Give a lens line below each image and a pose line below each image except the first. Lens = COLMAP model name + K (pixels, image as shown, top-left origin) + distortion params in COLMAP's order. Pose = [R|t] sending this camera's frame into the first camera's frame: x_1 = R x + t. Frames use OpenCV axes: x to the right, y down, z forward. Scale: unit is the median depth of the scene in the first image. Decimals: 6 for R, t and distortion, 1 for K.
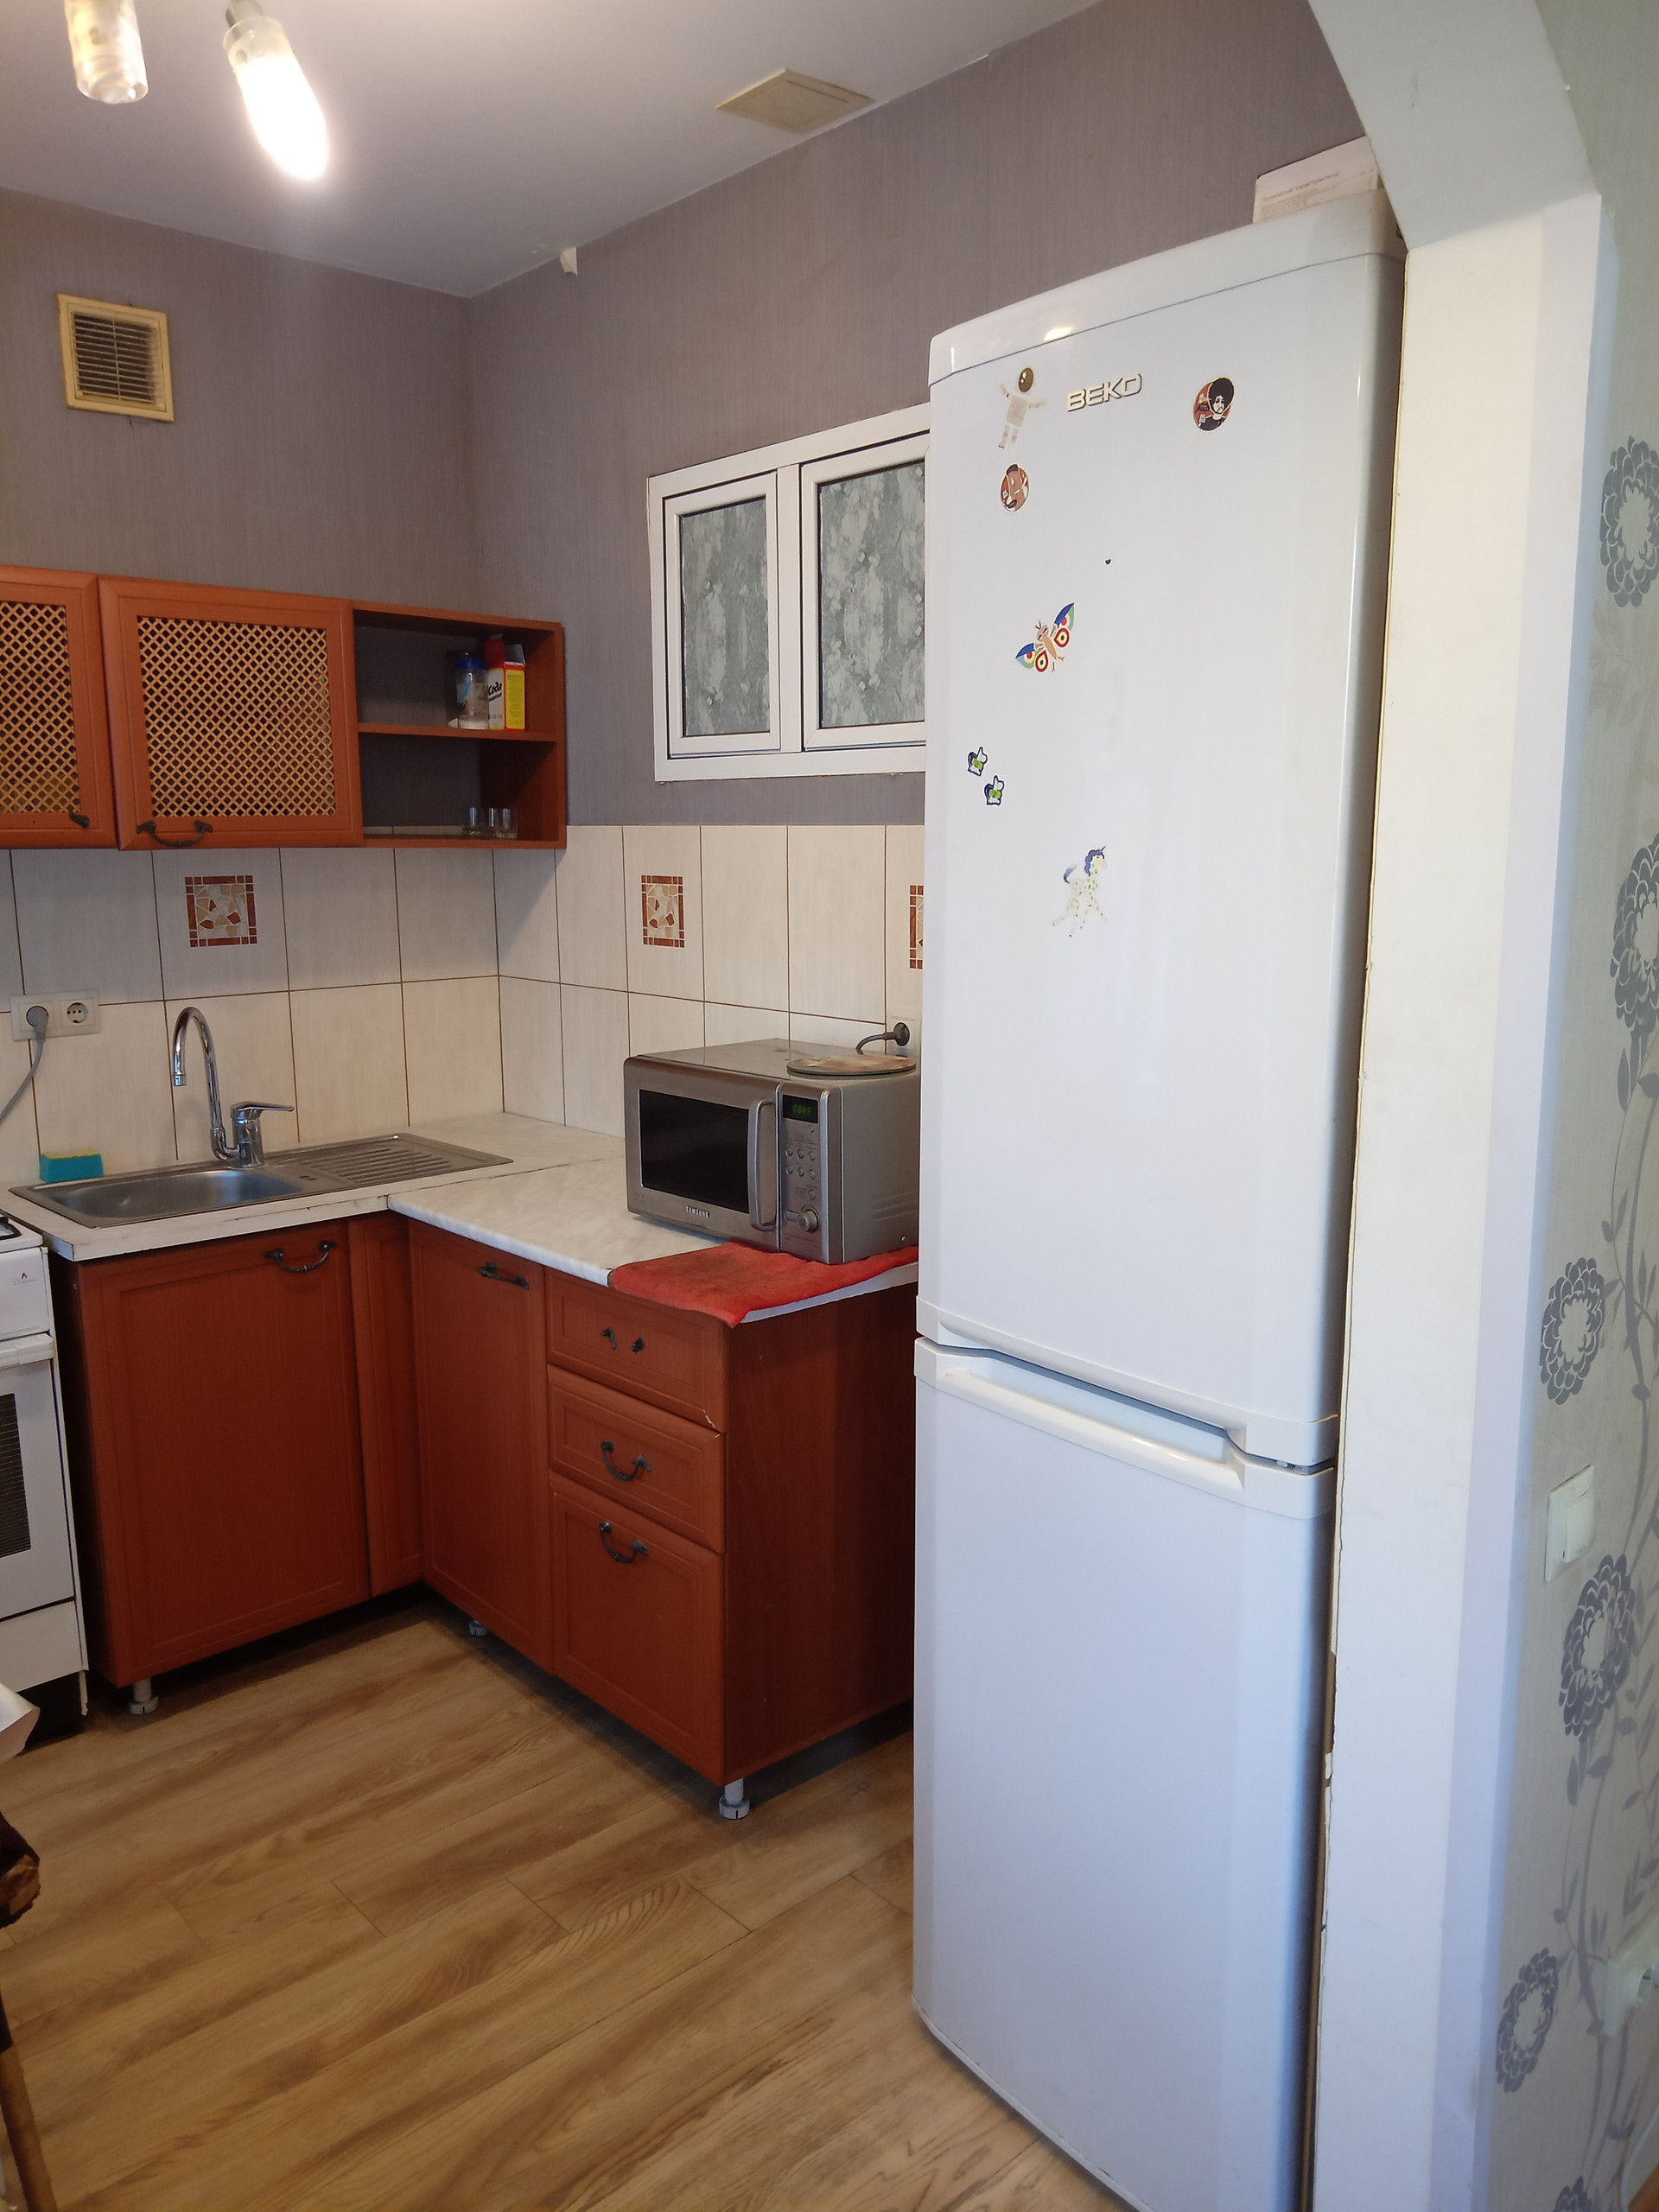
lens RADIAL K [[1649.7, 0, 838.5], [0, 1649.7, 1120.9], [0, 0, 1]] dist [0.026830, -0.015011]
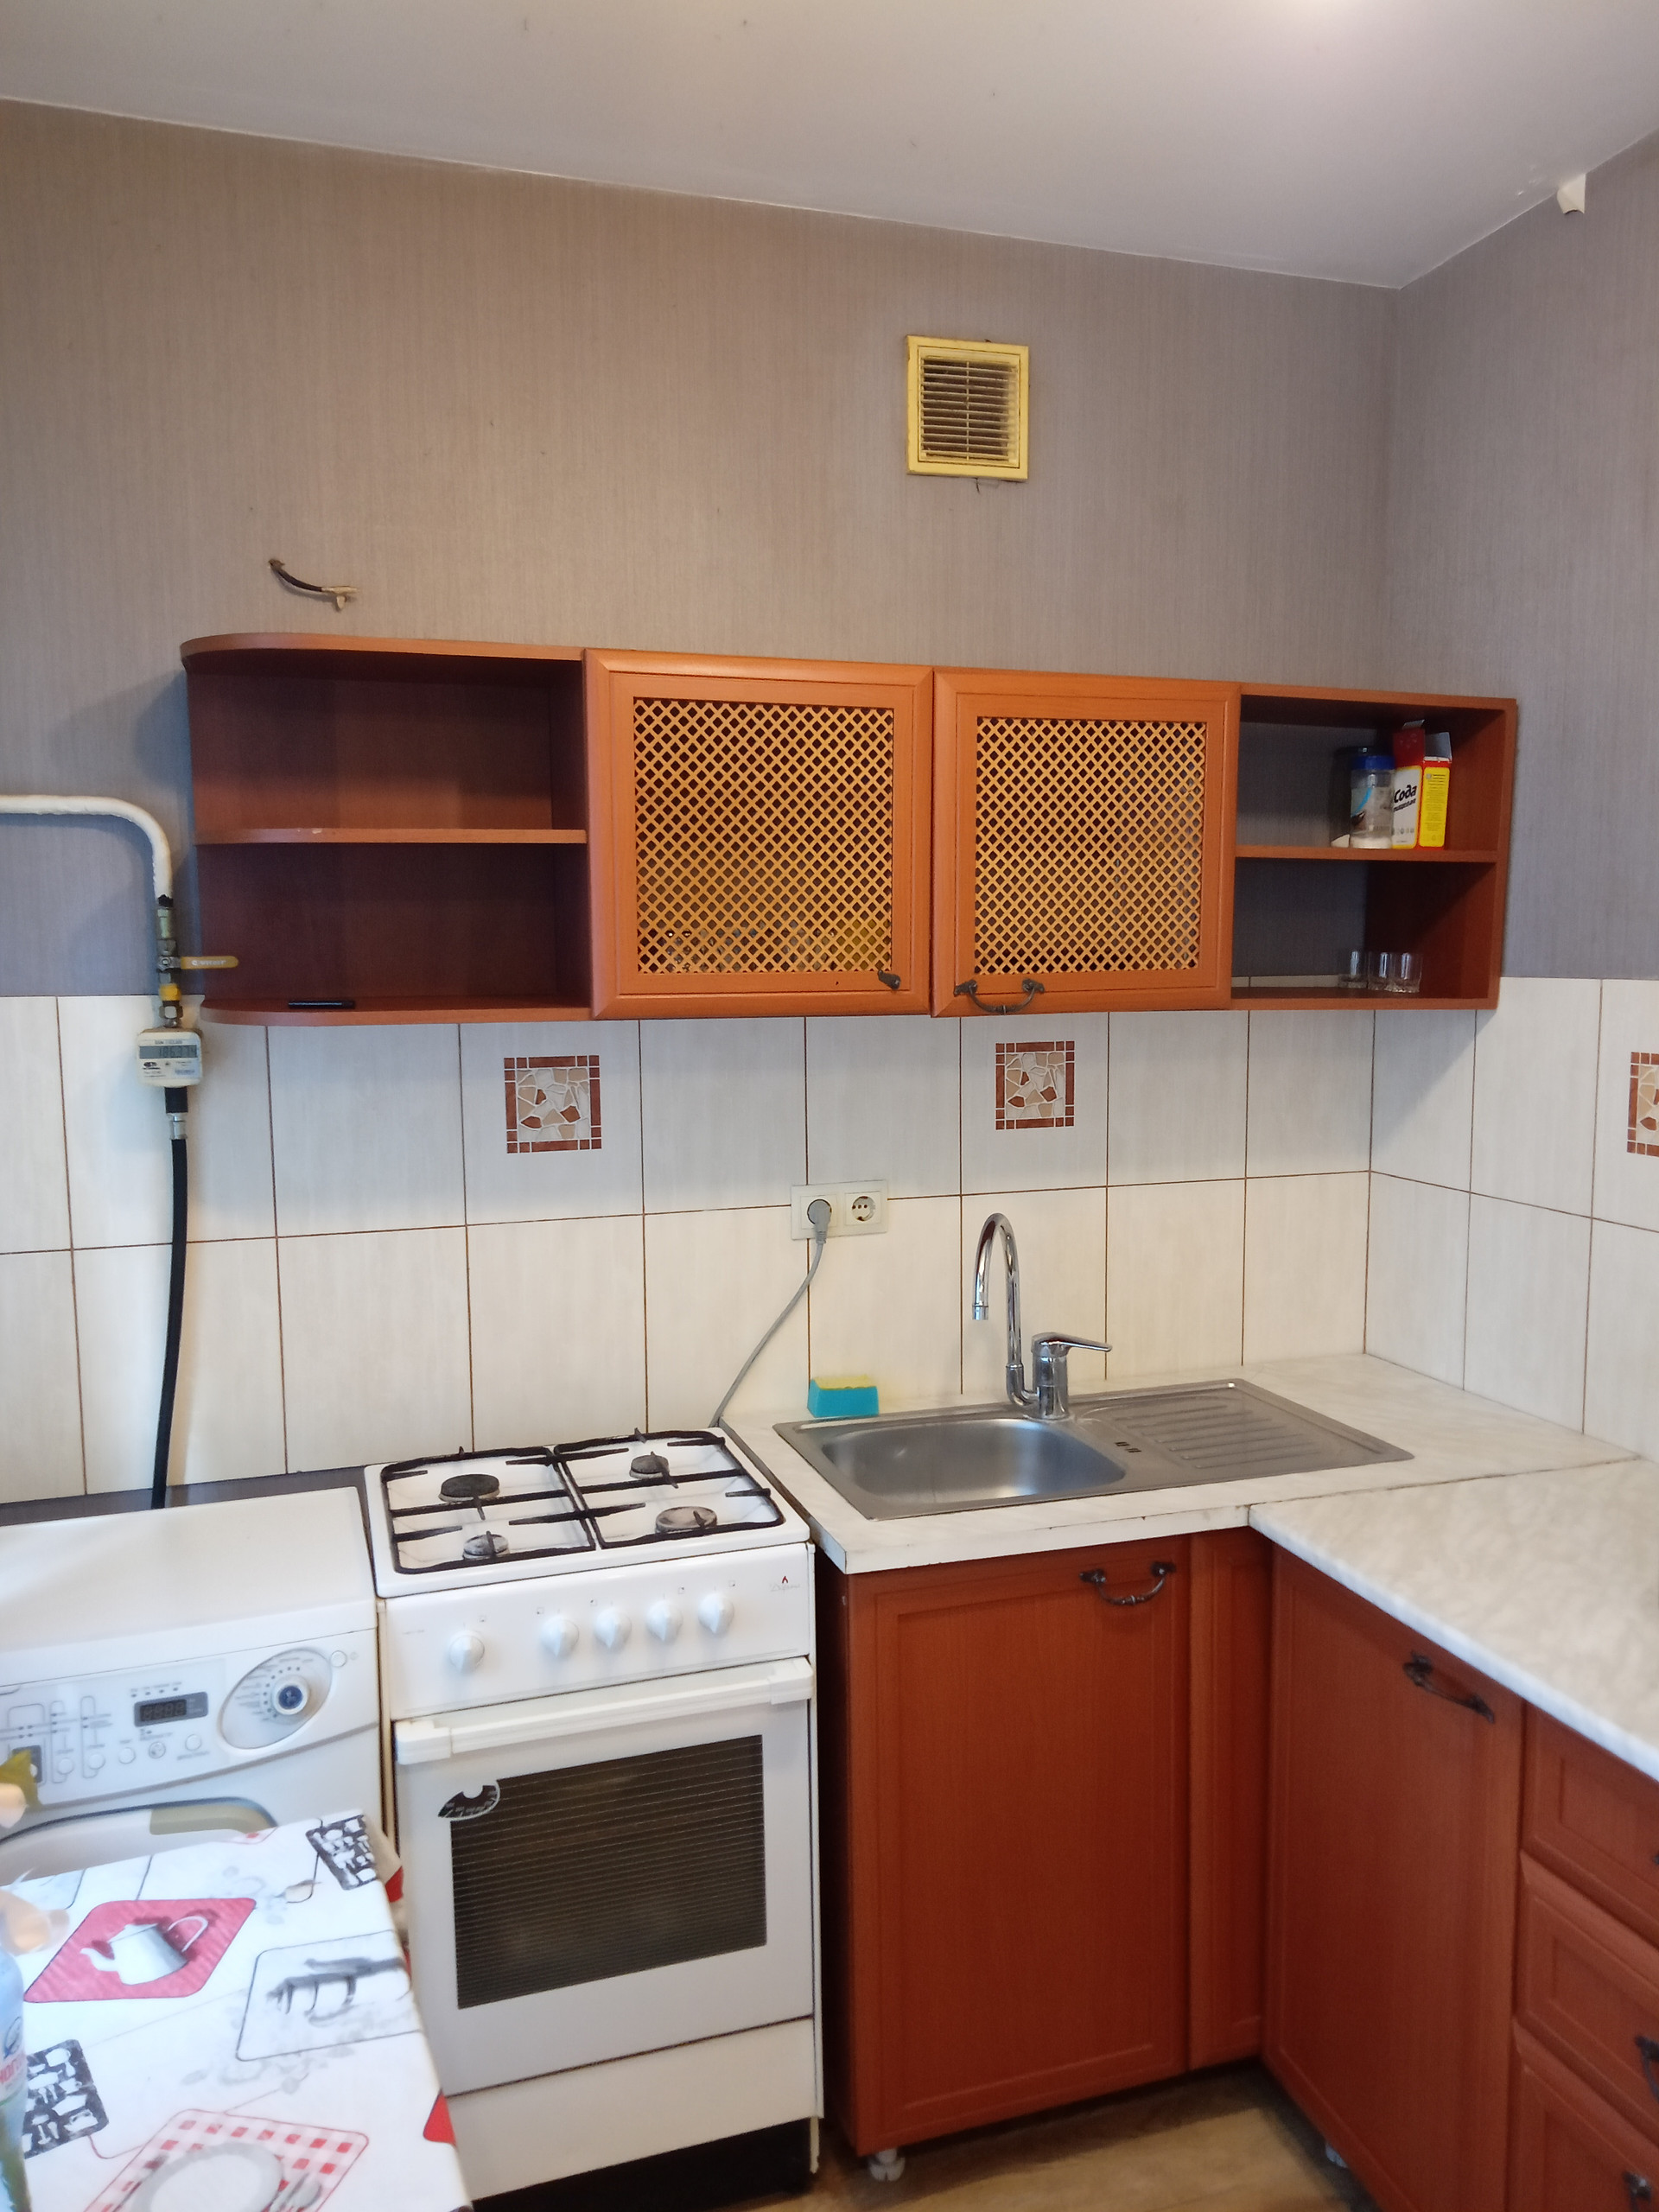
lens RADIAL K [[1649.7, 0, 842.1], [0, 1649.7, 1124.0], [0, 0, 1]] dist [0.026830, -0.015011]
pose [[0.912319, 0.044751, -0.407027, -0.153175], [-0.070508, 0.996332, -0.048496, -0.071737], [0.403364, 0.072942, 0.912128, 0.278296]]
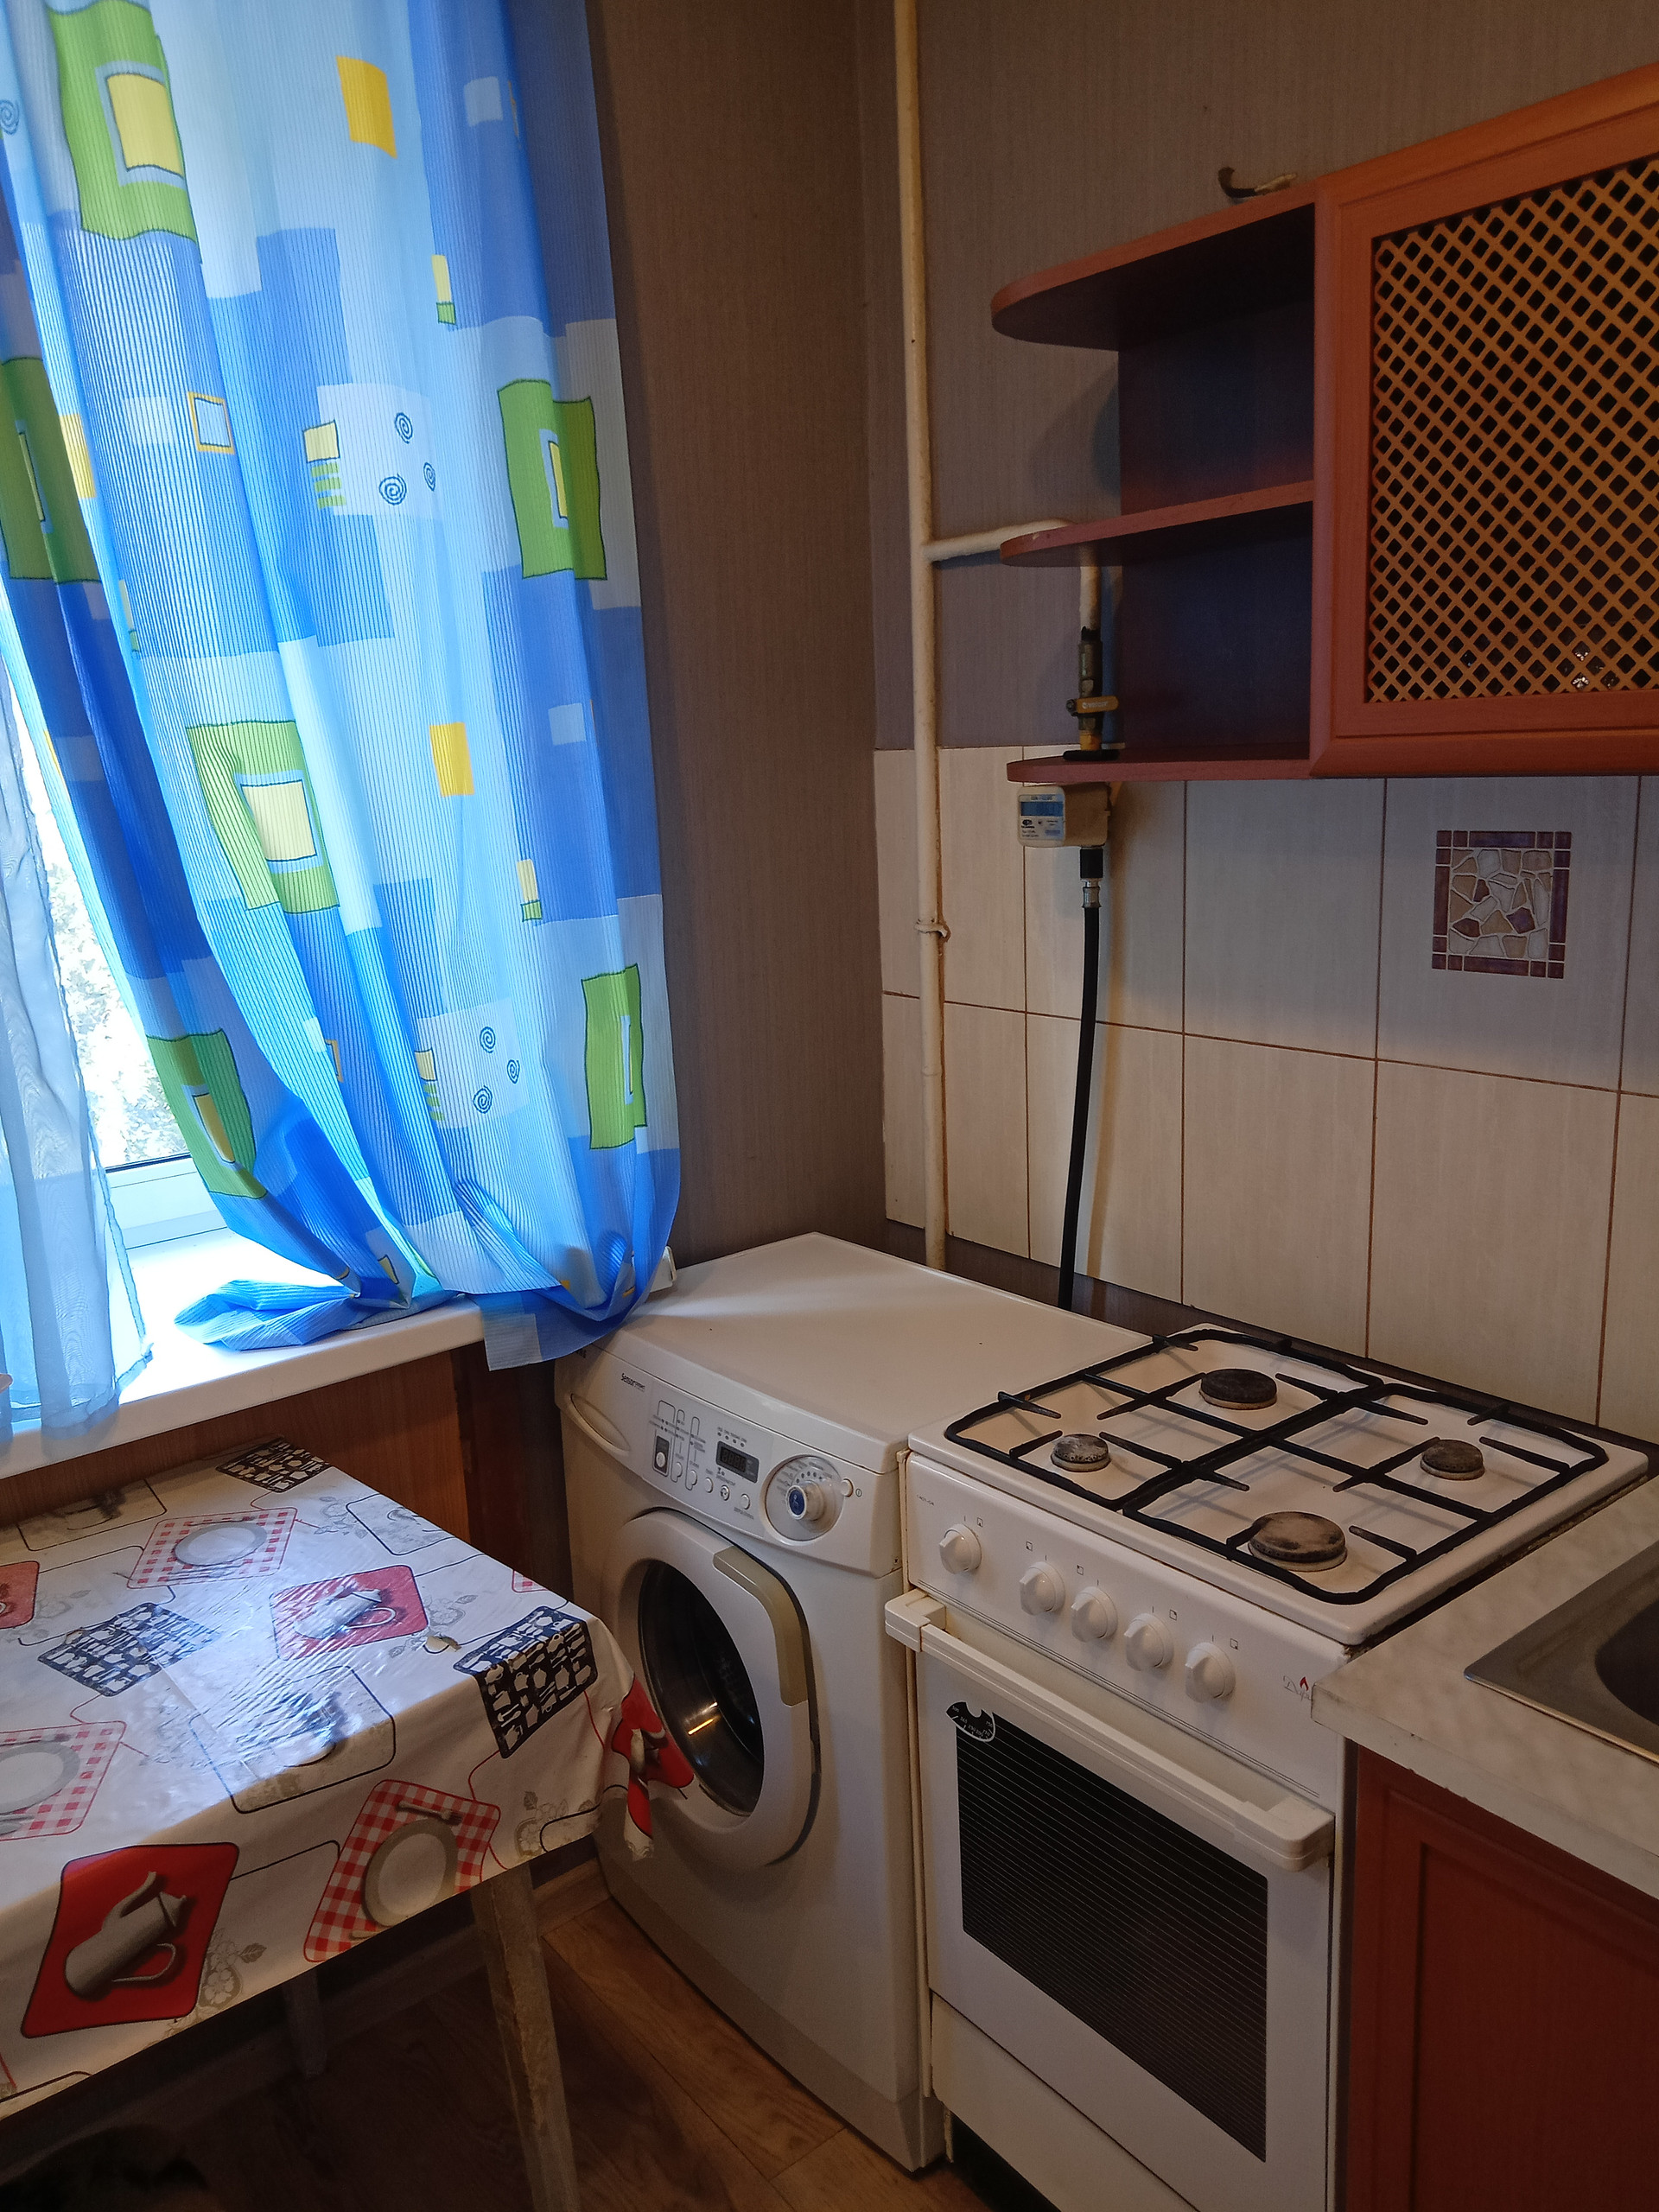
lens RADIAL K [[1649.7, 0, 828.7], [0, 1649.7, 1118.4], [0, 0, 1]] dist [0.026830, -0.015011]
pose [[-0.062634, 0.230610, -0.971028, -0.050541], [-0.133339, 0.962283, 0.237134, -0.142558], [0.989089, 0.144329, -0.029522, 0.765947]]
